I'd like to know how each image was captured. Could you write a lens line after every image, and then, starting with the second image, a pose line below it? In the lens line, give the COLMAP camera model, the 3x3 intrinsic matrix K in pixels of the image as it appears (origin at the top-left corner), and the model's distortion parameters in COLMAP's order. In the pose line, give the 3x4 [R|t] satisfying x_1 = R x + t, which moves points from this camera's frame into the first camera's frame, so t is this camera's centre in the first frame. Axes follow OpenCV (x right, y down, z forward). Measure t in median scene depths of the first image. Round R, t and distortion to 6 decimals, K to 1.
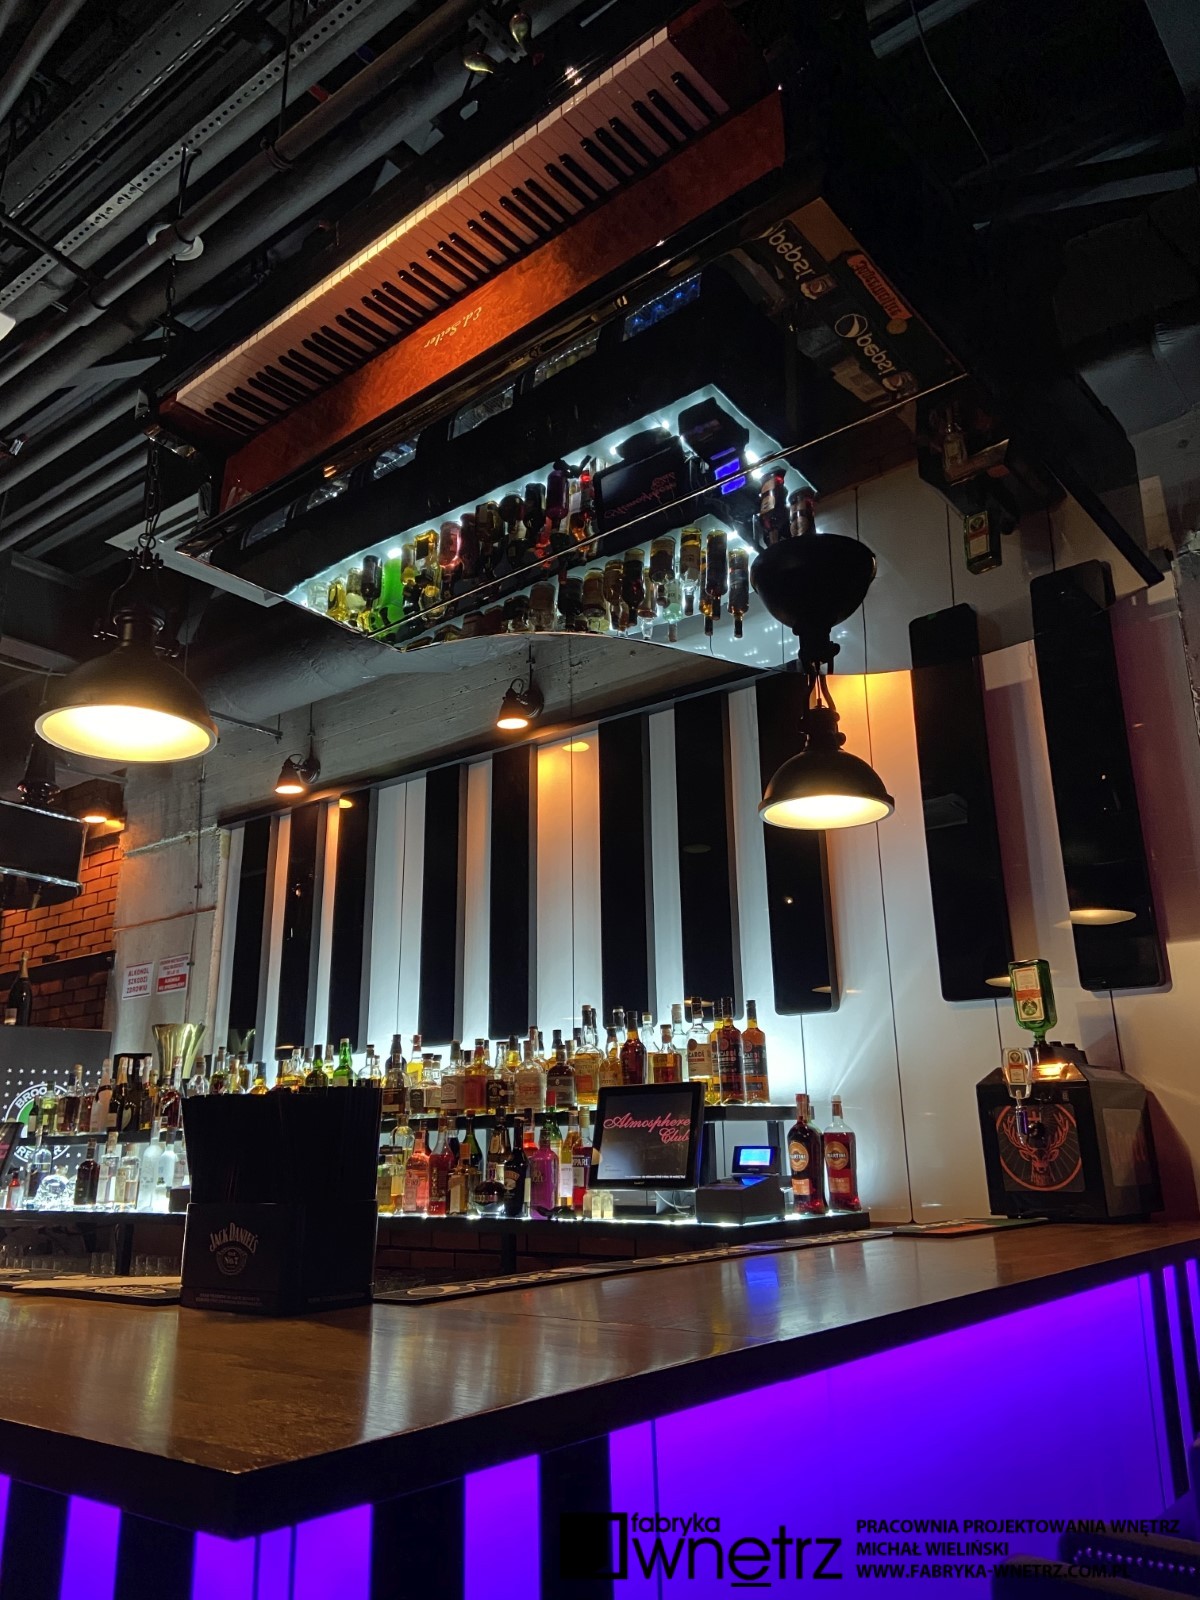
lens RADIAL K [[1199.0, 0, 604.9], [0, 1199.0, 783.8], [0, 0, 1]] dist [0.127088, -0.161851]
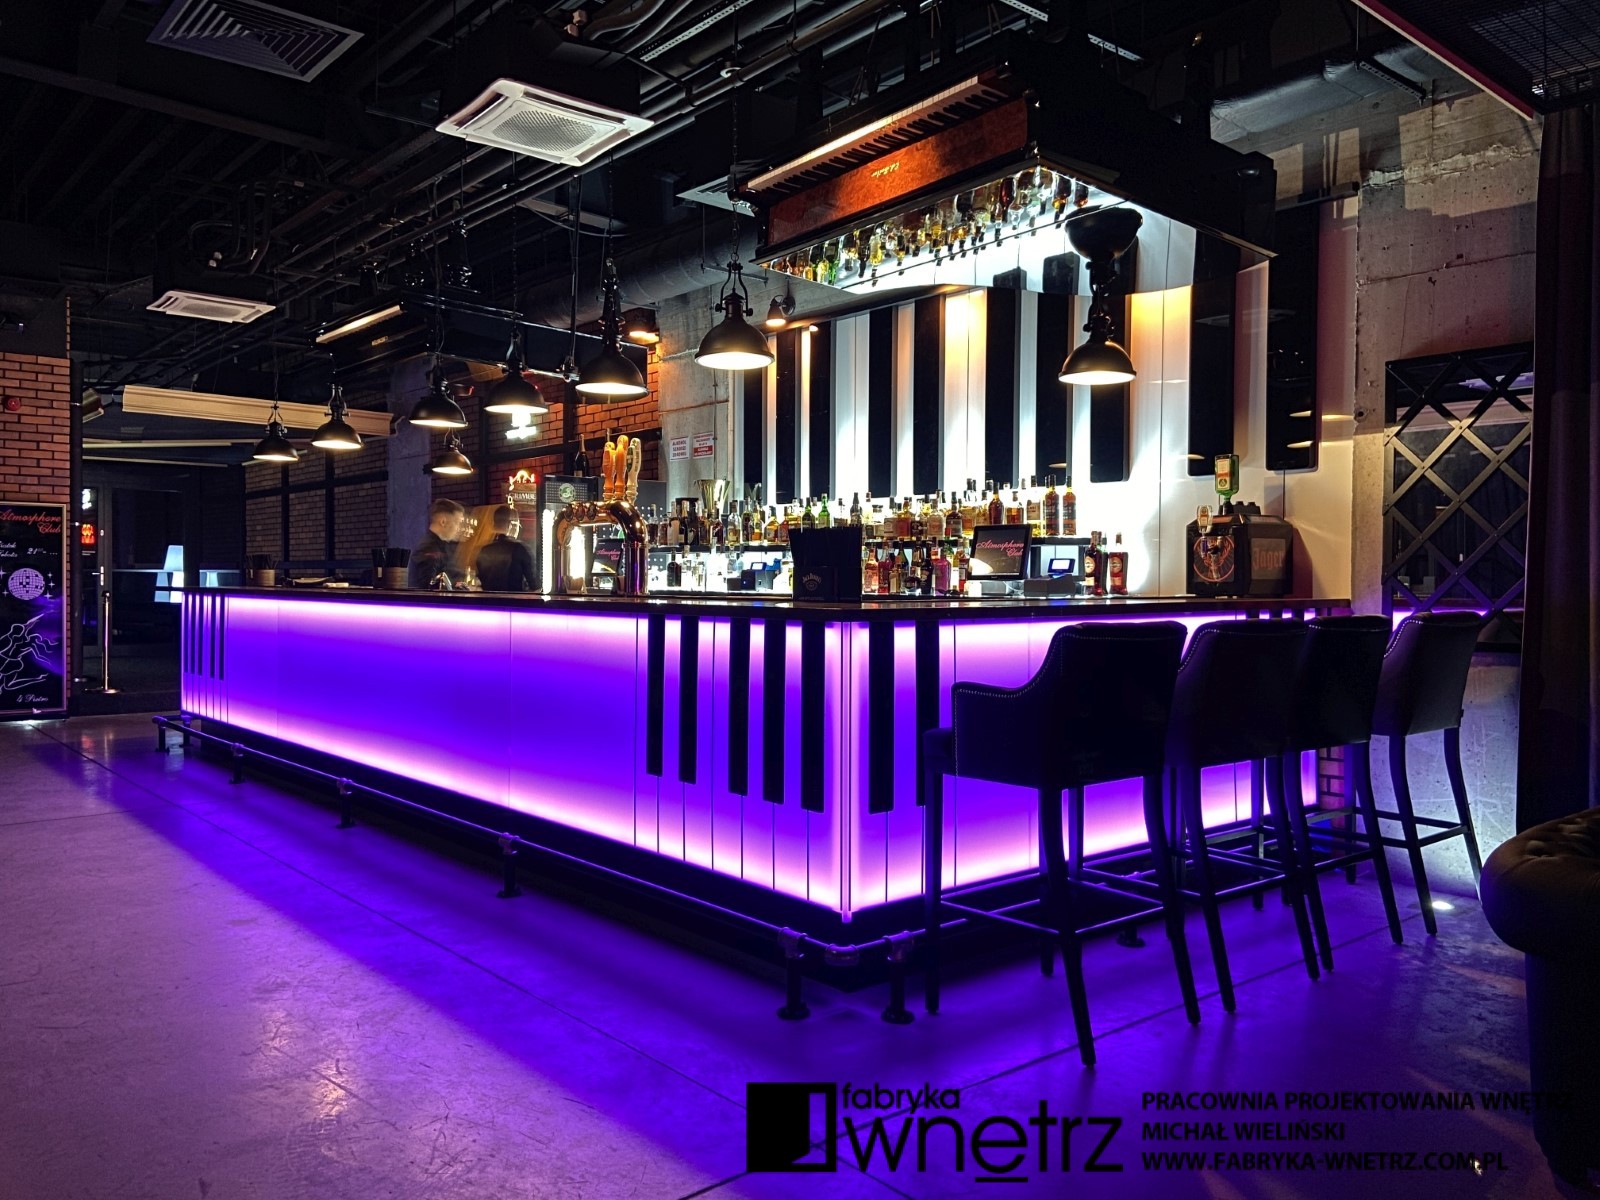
lens RADIAL K [[1199.0, 0, 809.0], [0, 1199.0, 596.6], [0, 0, 1]] dist [0.127088, -0.161851]
pose [[0.981733, 0.023088, -0.188855, 0.082726], [0.035767, 0.952517, 0.302376, -0.167243], [0.186869, -0.303608, 0.934292, -0.629081]]
